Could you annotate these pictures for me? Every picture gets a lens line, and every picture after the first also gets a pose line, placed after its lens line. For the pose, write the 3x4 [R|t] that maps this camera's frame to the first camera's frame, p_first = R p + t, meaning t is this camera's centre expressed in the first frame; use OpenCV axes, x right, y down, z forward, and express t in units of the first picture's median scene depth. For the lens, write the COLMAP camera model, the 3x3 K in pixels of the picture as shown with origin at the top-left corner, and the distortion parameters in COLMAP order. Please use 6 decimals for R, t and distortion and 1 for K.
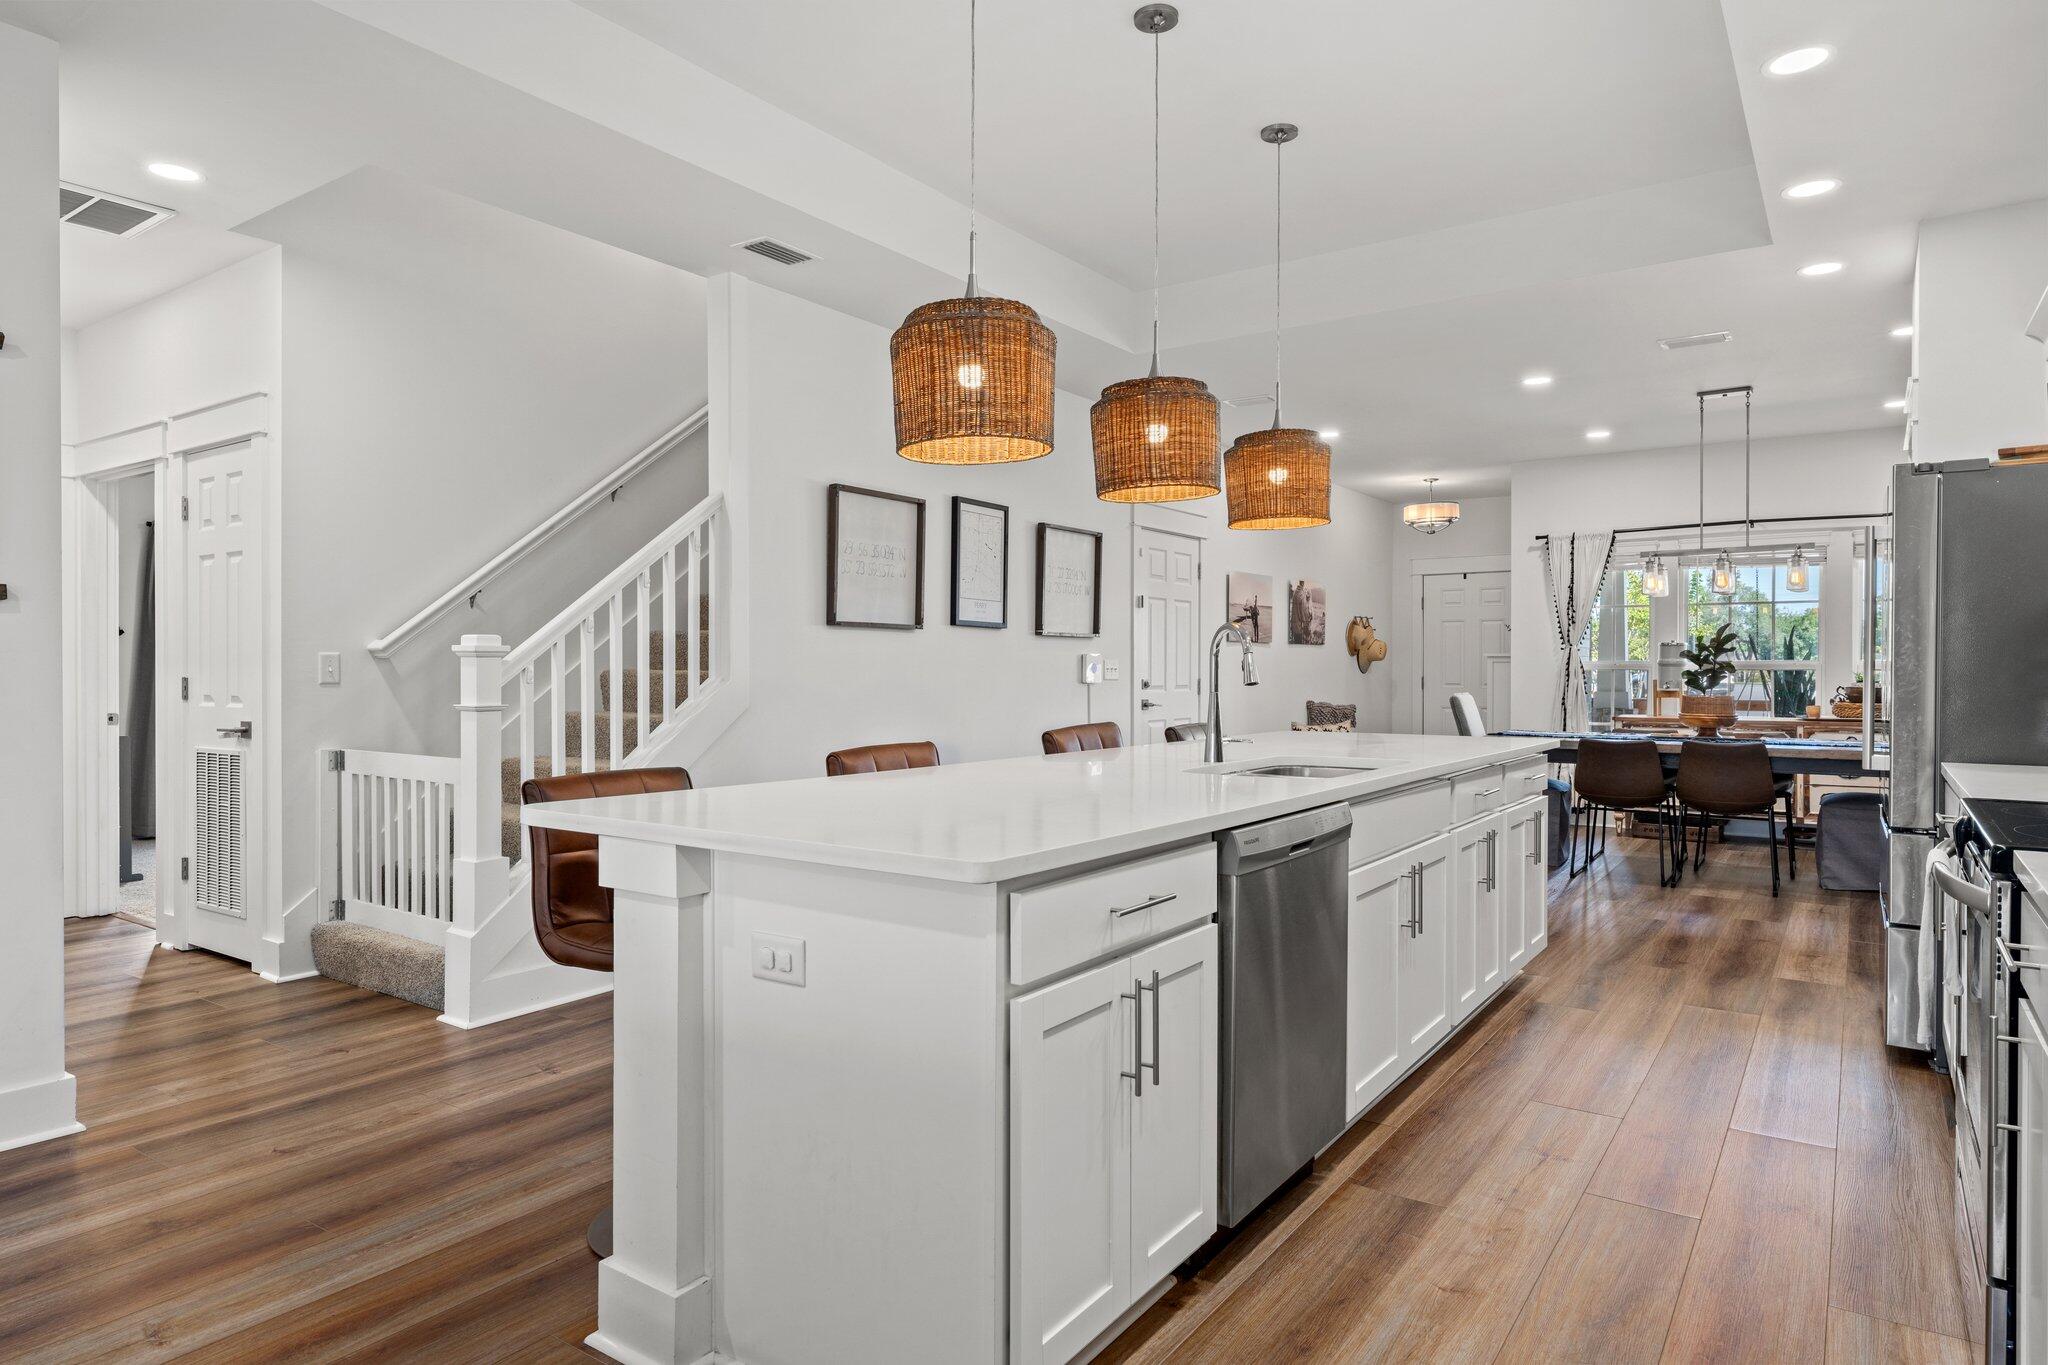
lens RADIAL K [[1243.2, 0, 1021.9], [0, 1243.2, 674.2], [0, 0, 1]] dist [0.026193, 0.002586]
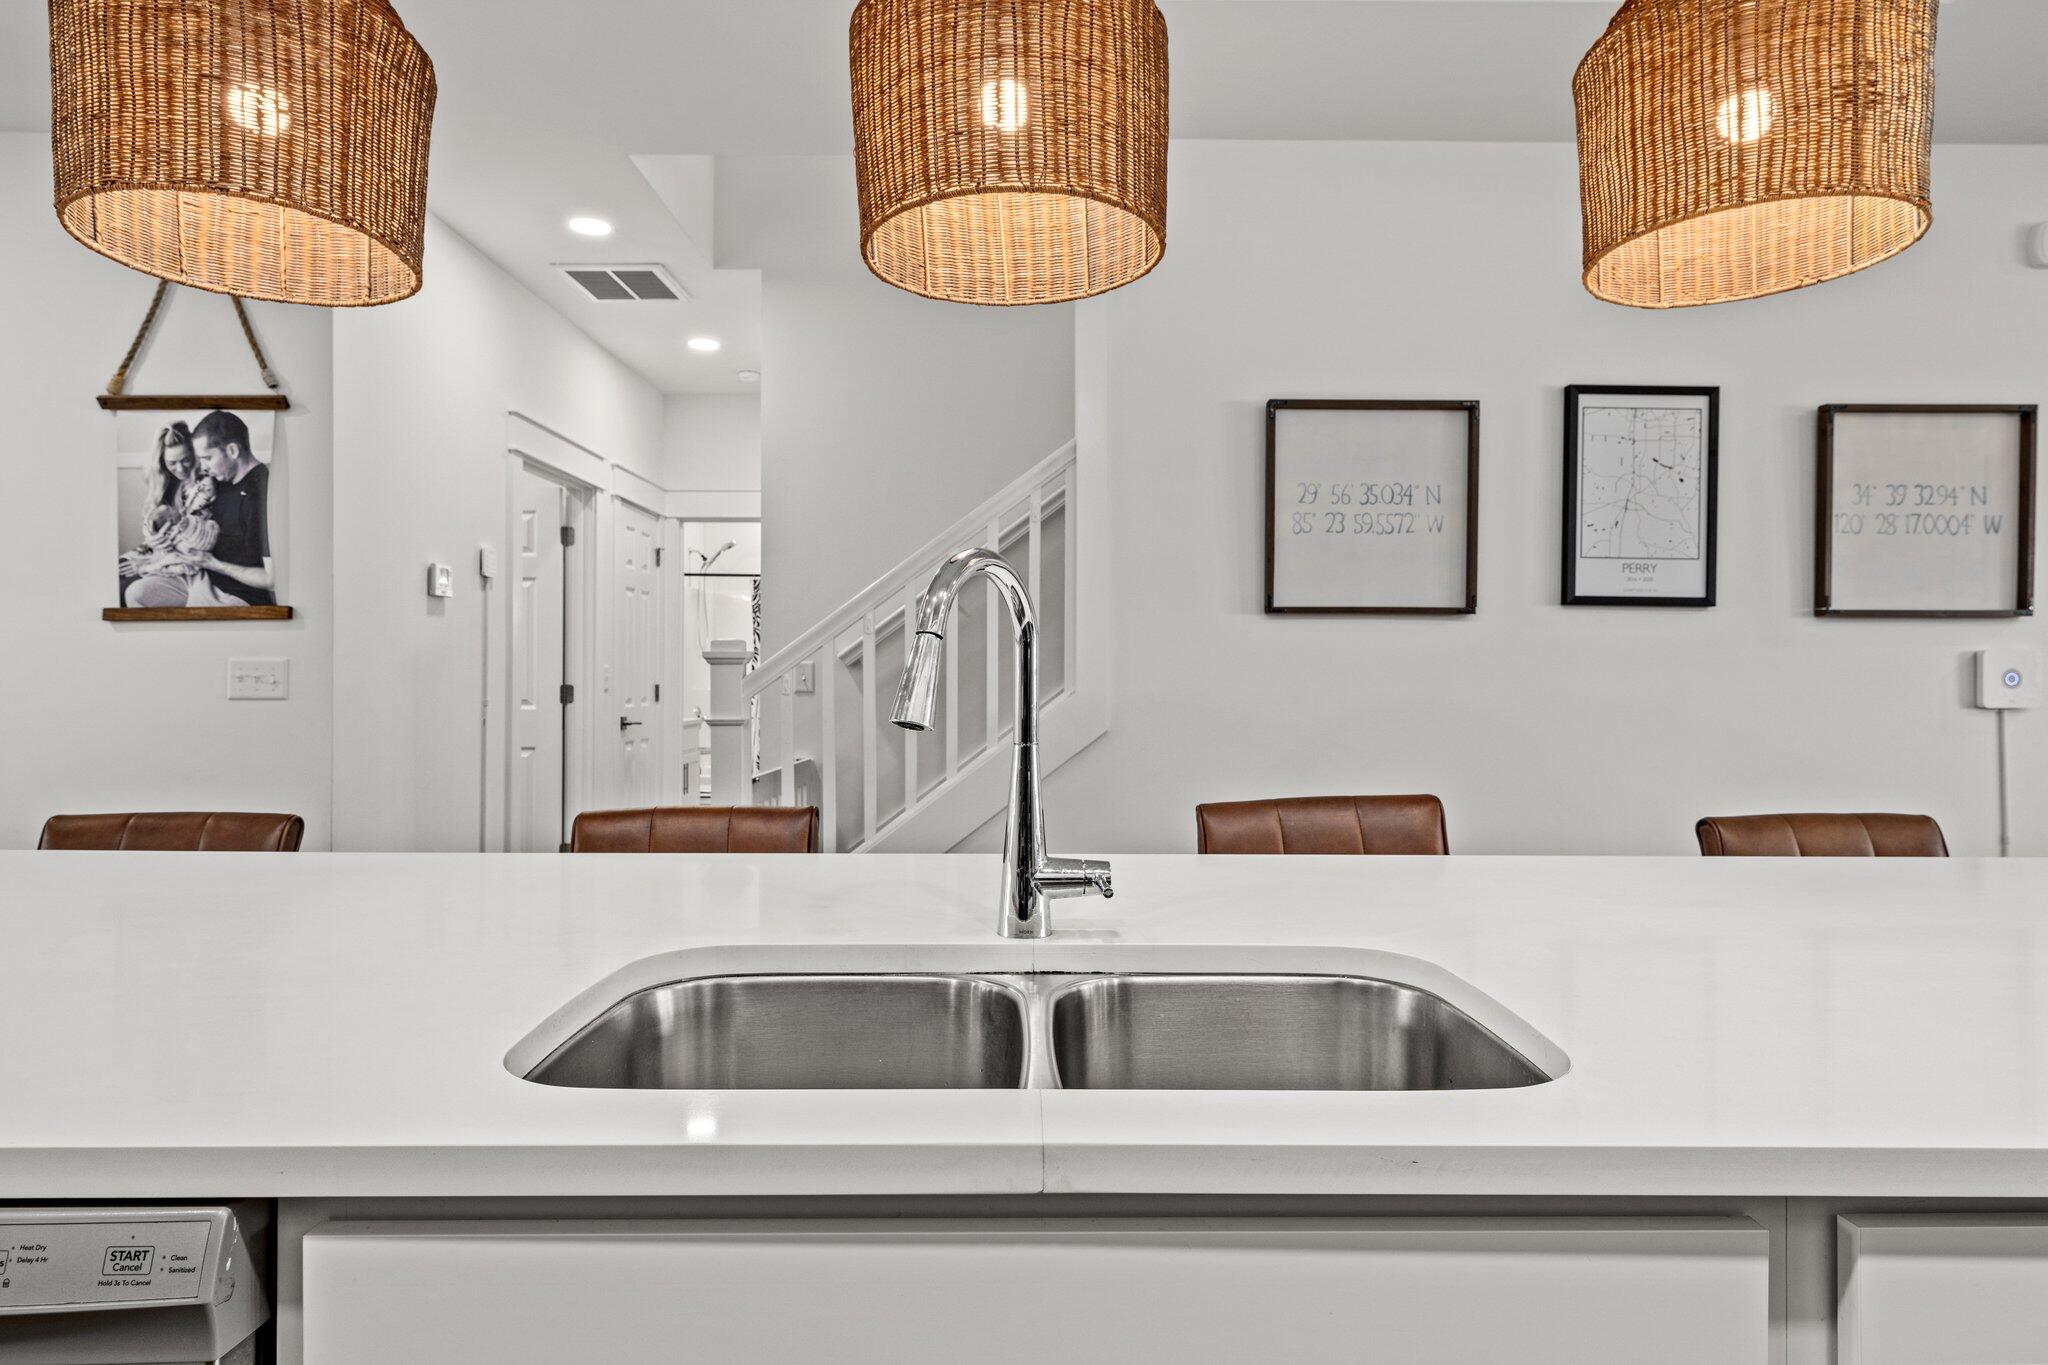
lens RADIAL K [[1243.2, 0, 1024.0], [0, 1243.2, 683.4], [0, 0, 1]] dist [0.026193, 0.002586]
pose [[0.565298, 0.005512, -0.824868, 0.253209], [-0.005688, 0.999980, 0.002784, -0.002312], [0.824867, 0.003118, 0.565318, 0.392386]]
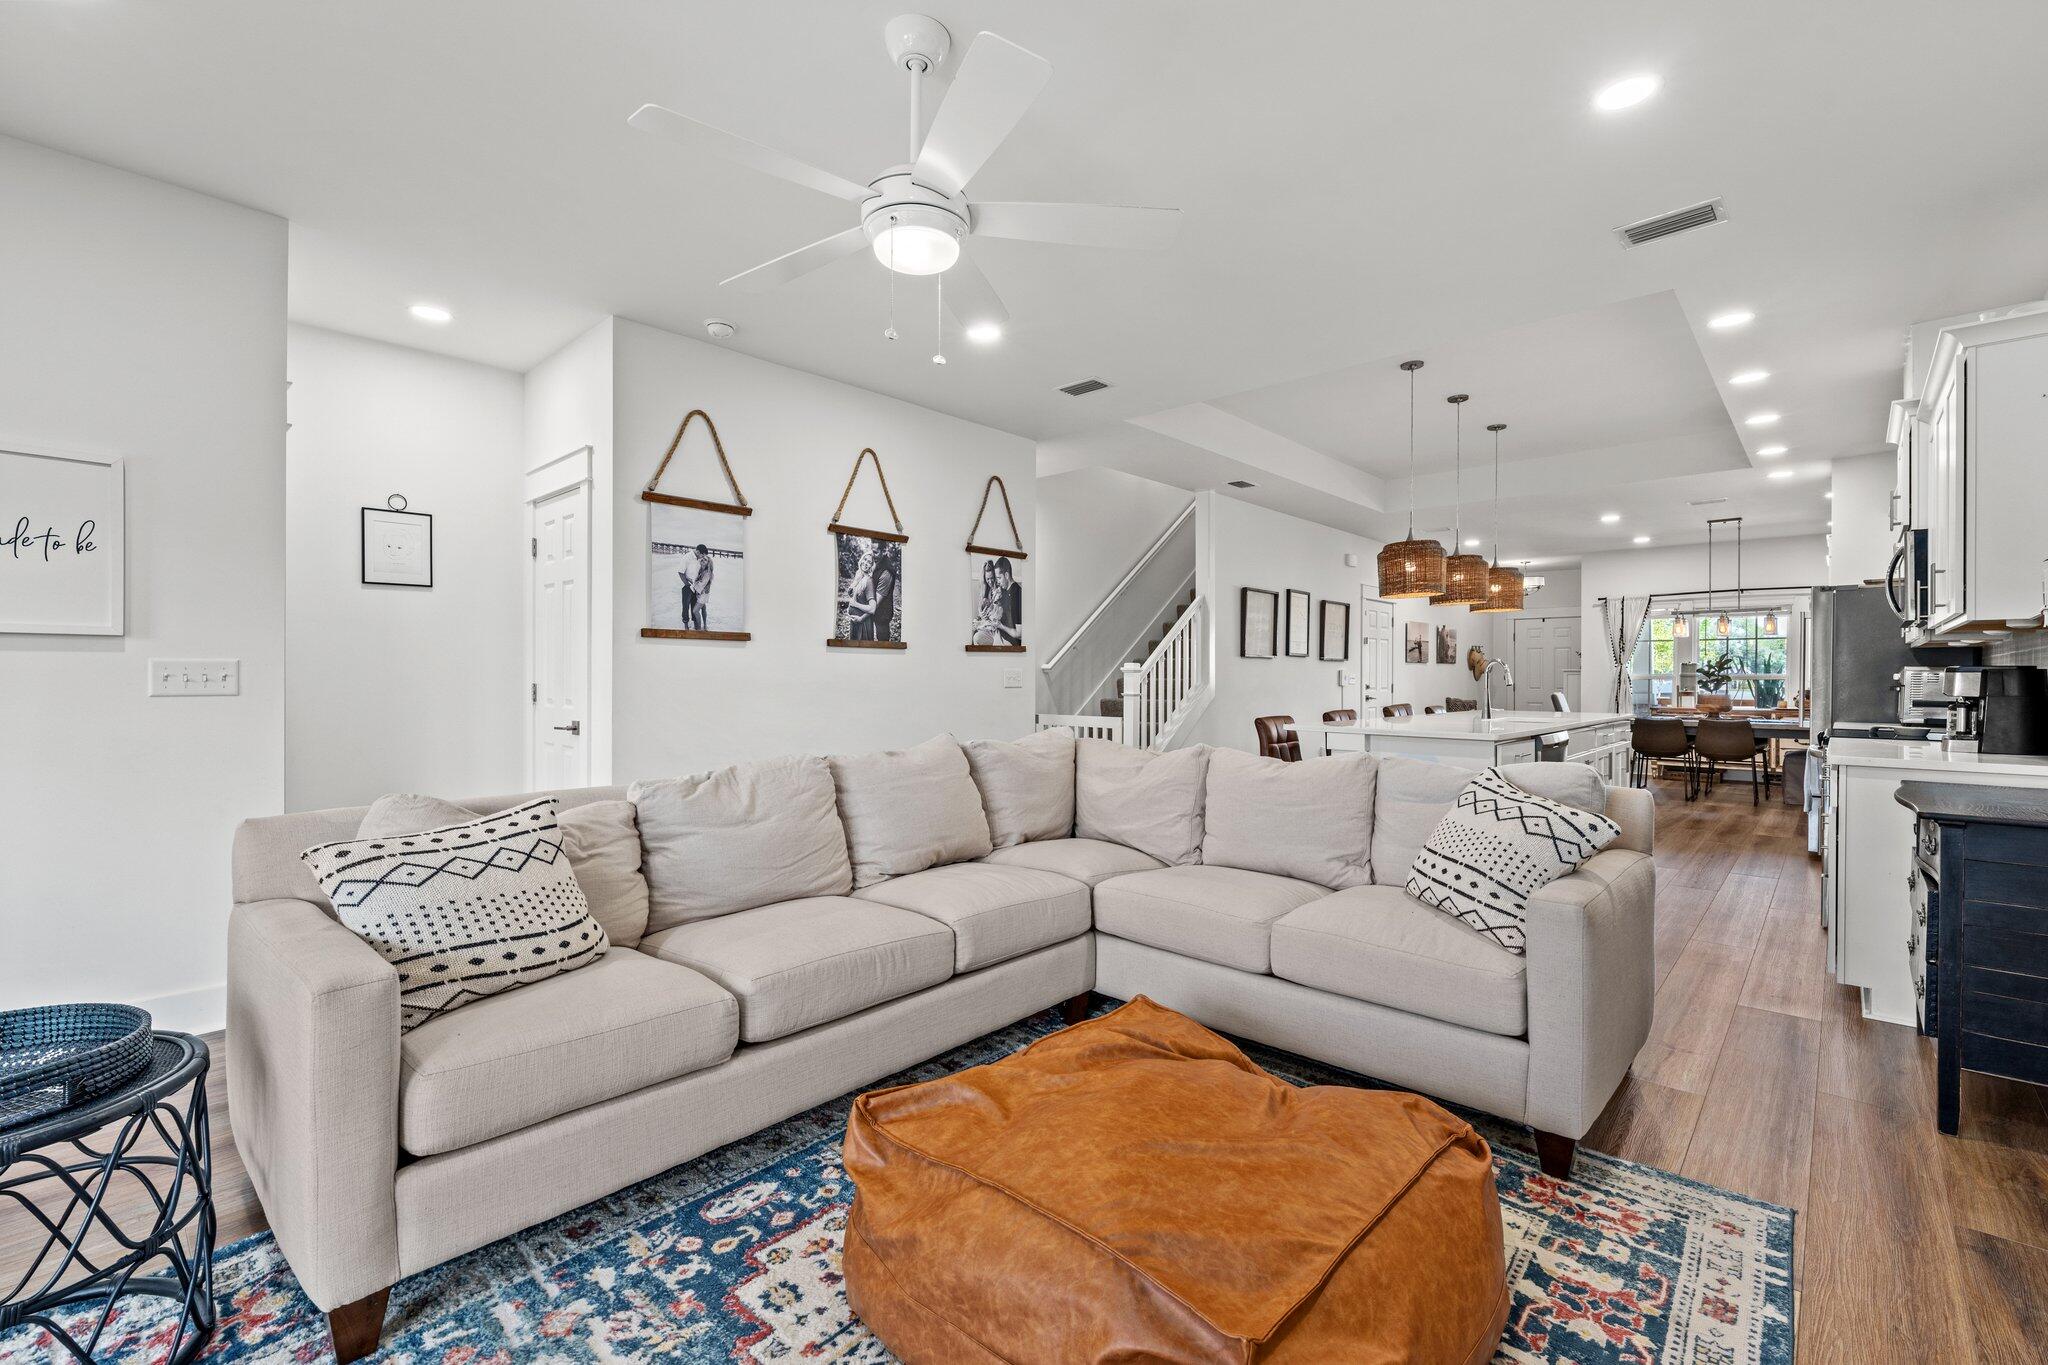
lens RADIAL K [[888.4, 0, 1018.8], [0, 888.4, 681.2], [0, 0, 1]] dist [0.000538, 0.000074]
pose [[0.987722, 0.003055, -0.156193, -0.213487], [-0.003035, 0.999995, 0.000368, 0.001212], [0.156193, 0.000111, 0.987727, -0.369231]]
